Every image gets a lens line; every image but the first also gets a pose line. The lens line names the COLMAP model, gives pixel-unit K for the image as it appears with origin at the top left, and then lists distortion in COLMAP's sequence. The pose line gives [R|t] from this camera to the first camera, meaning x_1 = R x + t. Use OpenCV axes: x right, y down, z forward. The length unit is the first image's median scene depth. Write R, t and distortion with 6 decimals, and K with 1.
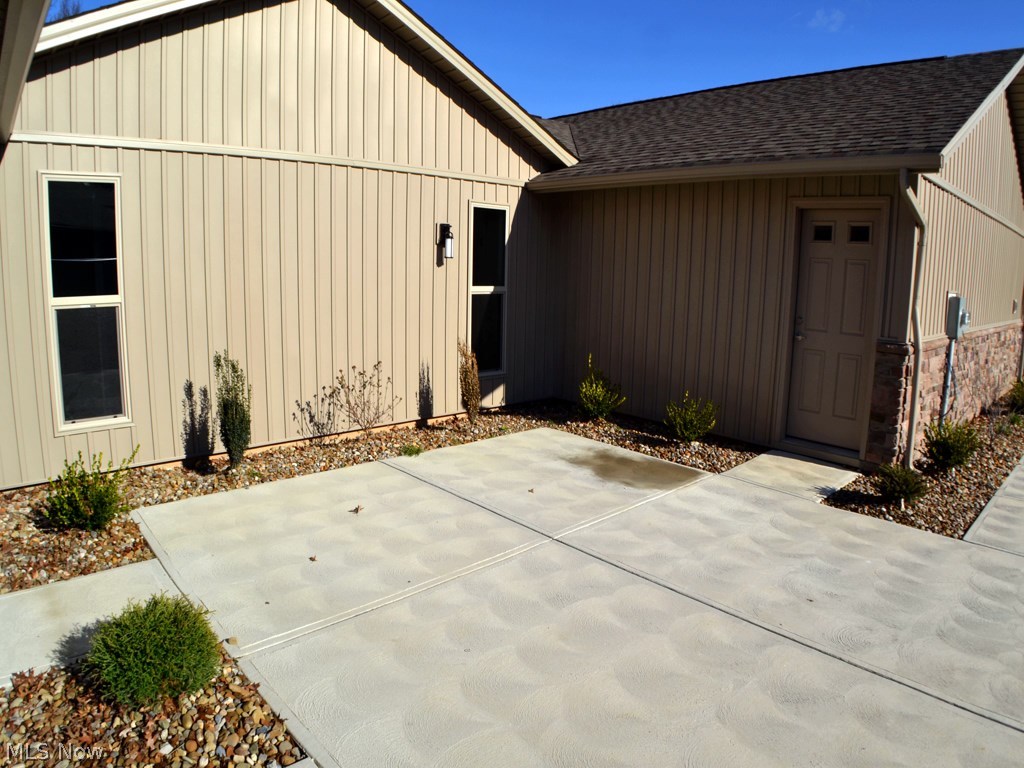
lens RADIAL K [[652.2, 0, 510.3], [0, 652.2, 368.1], [0, 0, 1]] dist [-0.158245, 0.033160]
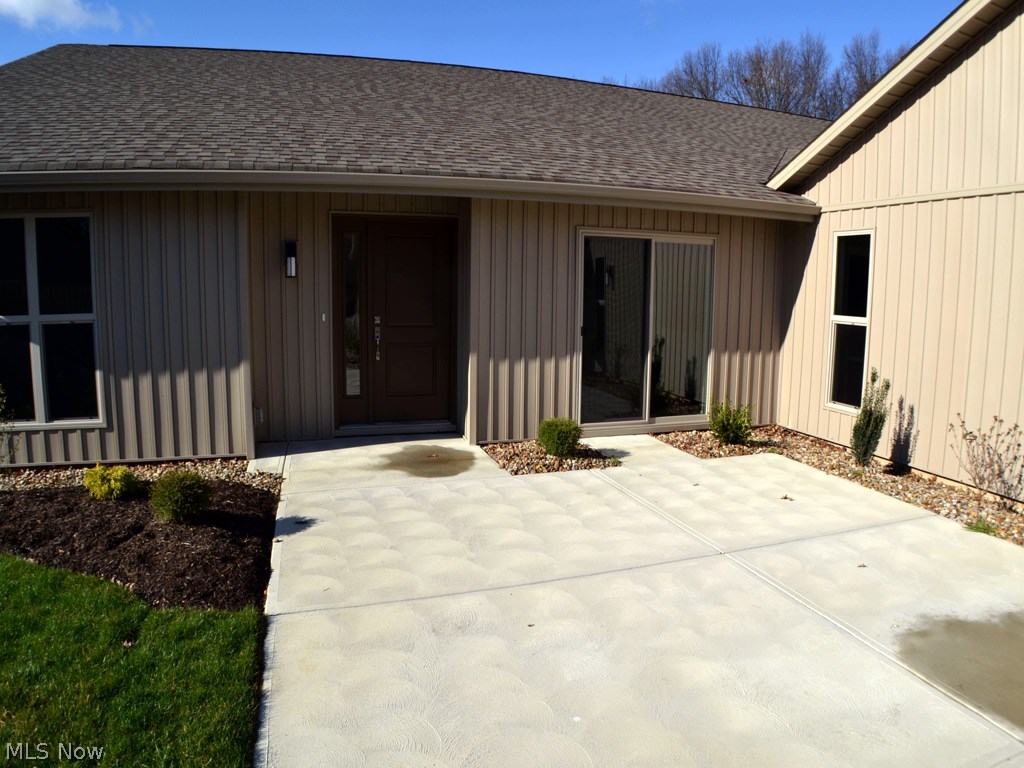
lens RADIAL K [[652.2, 0, 510.3], [0, 652.2, 368.1], [0, 0, 1]] dist [-0.158245, 0.033160]
pose [[-0.407177, 0.094156, -0.908483, 0.909472], [-0.171417, 0.969119, 0.177269, -0.119709], [0.897119, 0.227909, -0.378463, 0.840653]]
